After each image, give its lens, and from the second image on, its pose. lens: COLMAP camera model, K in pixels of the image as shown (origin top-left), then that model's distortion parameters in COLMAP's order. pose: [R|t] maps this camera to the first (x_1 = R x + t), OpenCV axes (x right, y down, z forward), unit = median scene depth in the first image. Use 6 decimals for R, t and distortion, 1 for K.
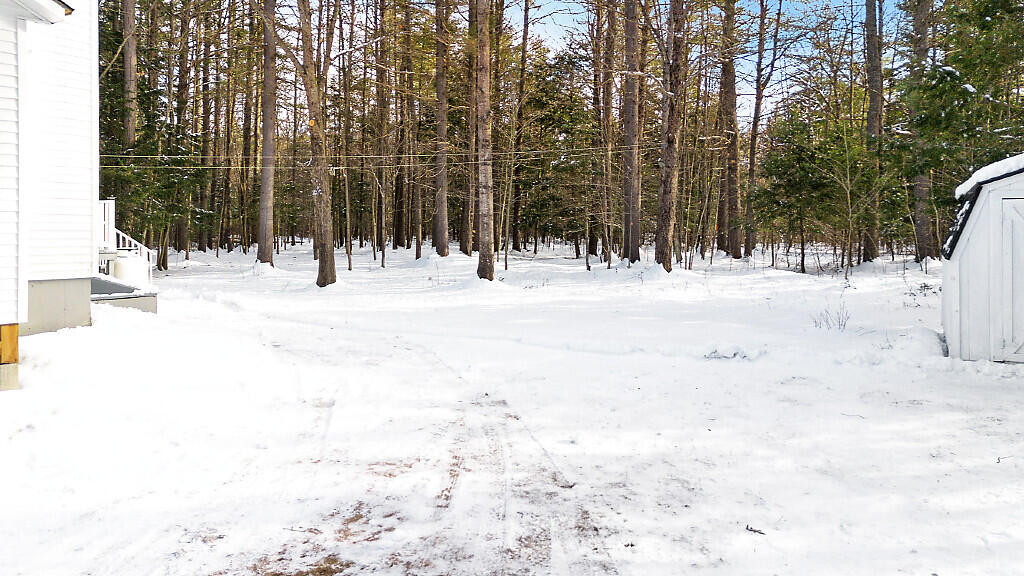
lens RADIAL K [[718.2, 0, 512.0], [0, 718.2, 288.0], [0, 0, 1]] dist [0.095542, -0.097851]
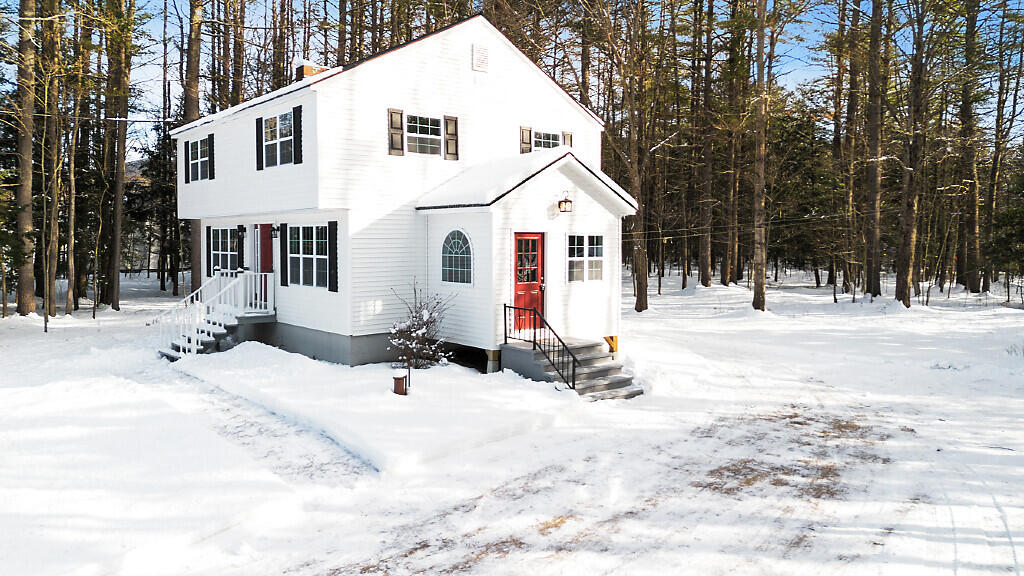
lens RADIAL K [[718.2, 0, 512.0], [0, 718.2, 288.0], [0, 0, 1]] dist [0.095542, -0.097851]
pose [[0.961298, 0.019745, -0.274804, -0.087184], [-0.024074, 0.999633, -0.012390, -0.020328], [0.274459, 0.018526, 0.961420, -0.380958]]
